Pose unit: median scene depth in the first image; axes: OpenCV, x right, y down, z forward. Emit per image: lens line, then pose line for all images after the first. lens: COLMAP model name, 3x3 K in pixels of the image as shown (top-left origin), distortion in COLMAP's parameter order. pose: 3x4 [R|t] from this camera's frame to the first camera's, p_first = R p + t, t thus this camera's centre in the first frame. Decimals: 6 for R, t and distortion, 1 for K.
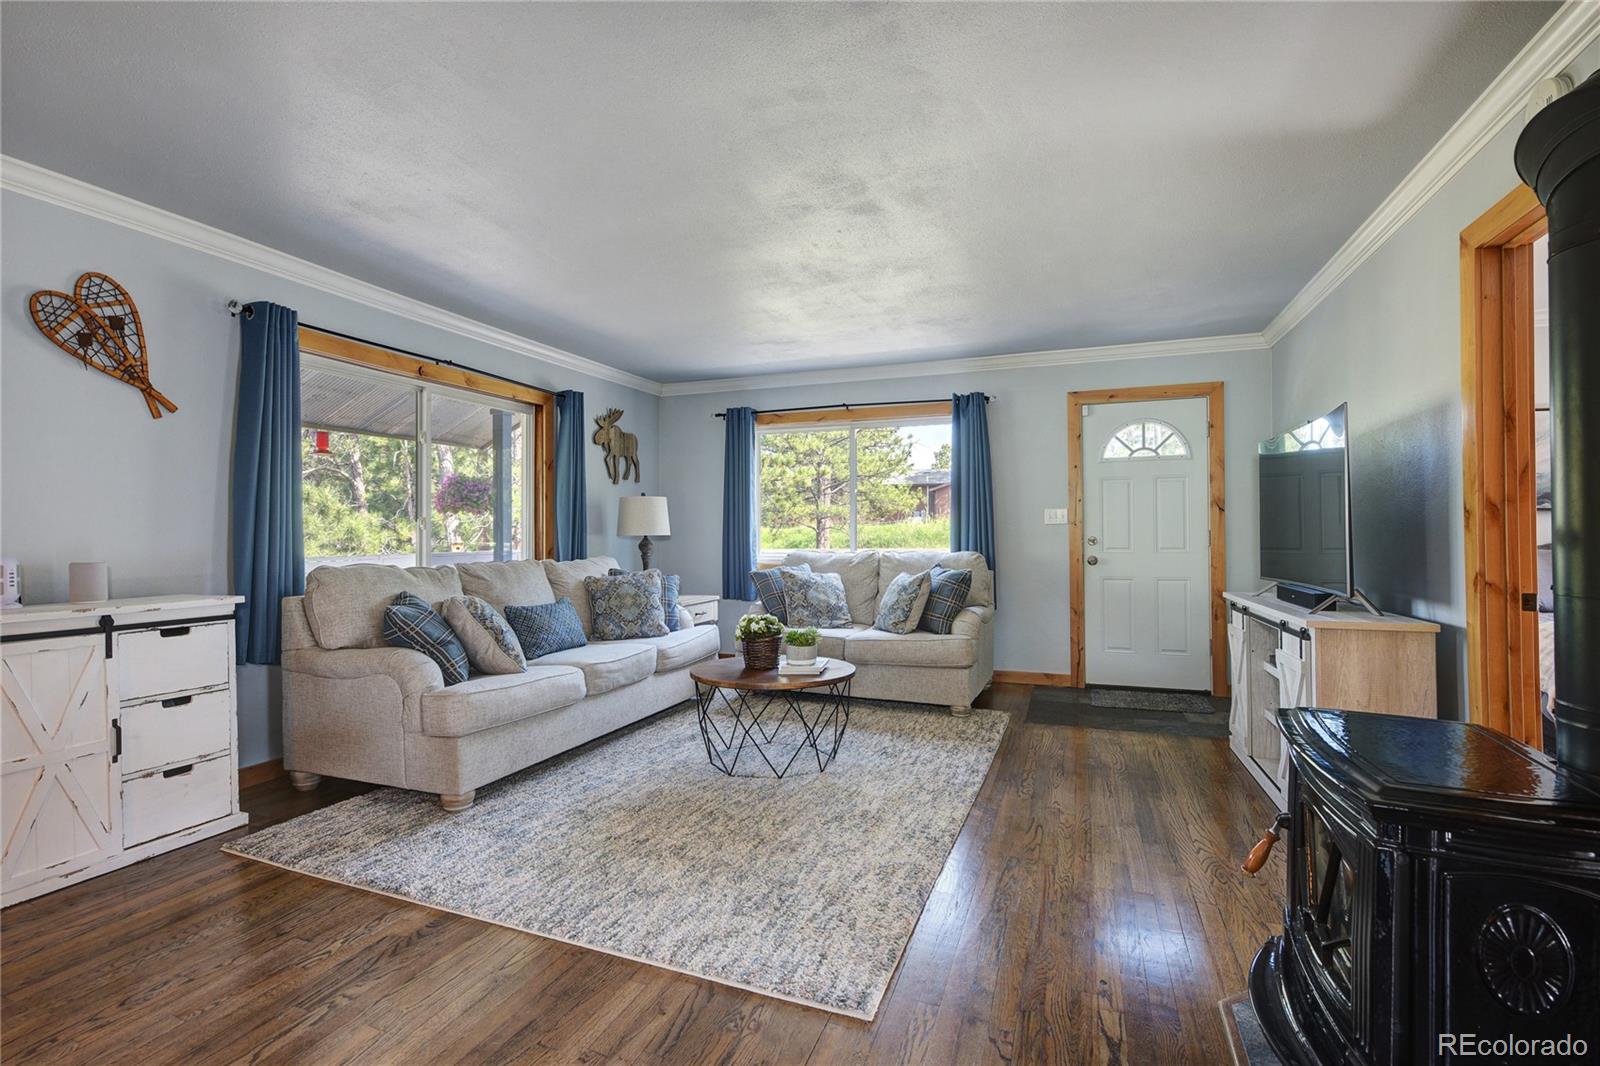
lens RADIAL K [[706.0, 0, 801.2], [0, 706.0, 554.4], [0, 0, 1]] dist [-0.016035, 0.000231]
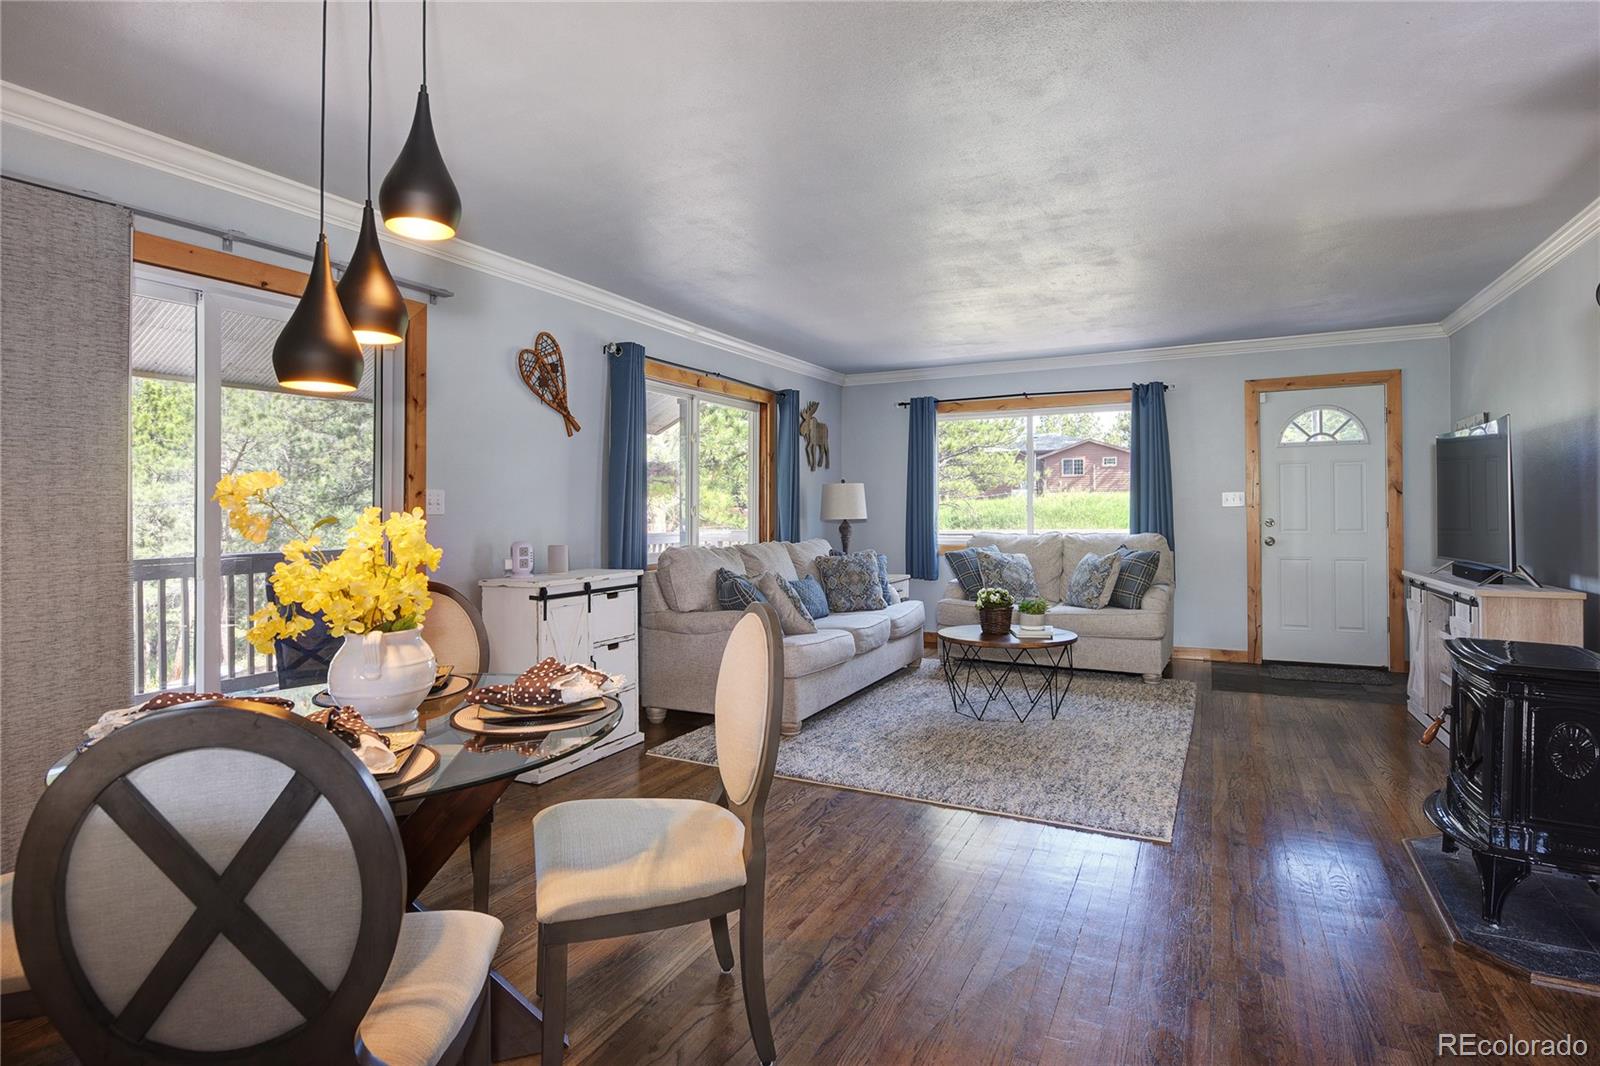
lens RADIAL K [[818.3, 0, 828.2], [0, 818.3, 534.5], [0, 0, 1]] dist [-0.015450, 0.001767]
pose [[0.997635, -0.001926, -0.068704, -0.233580], [0.002015, 0.999997, 0.001226, -0.006662], [0.068701, -0.001361, 0.997636, -0.371939]]
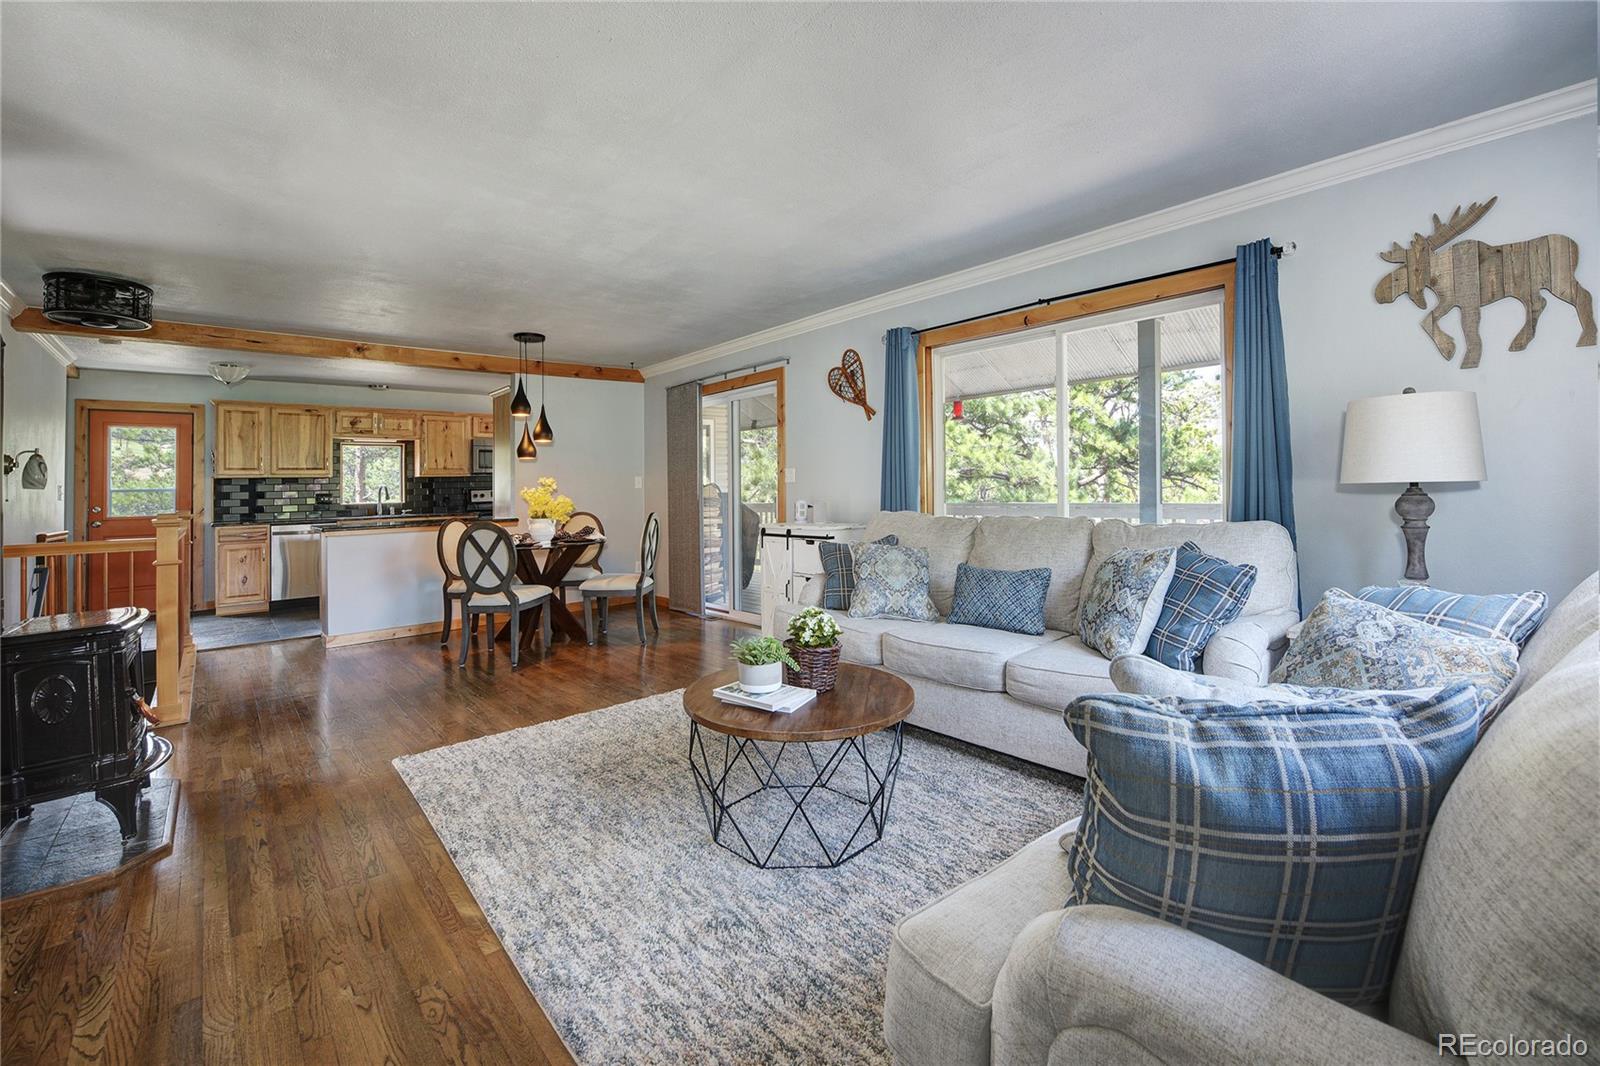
lens RADIAL K [[815.1, 0, 824.1], [0, 815.1, 465.7], [0, 0, 1]] dist [-0.004070, -0.000510]
pose [[-0.514645, -0.003378, -0.857397, 0.608642], [0.002344, 0.999983, -0.005346, -0.052626], [0.857400, -0.004761, -0.514628, 1.380062]]
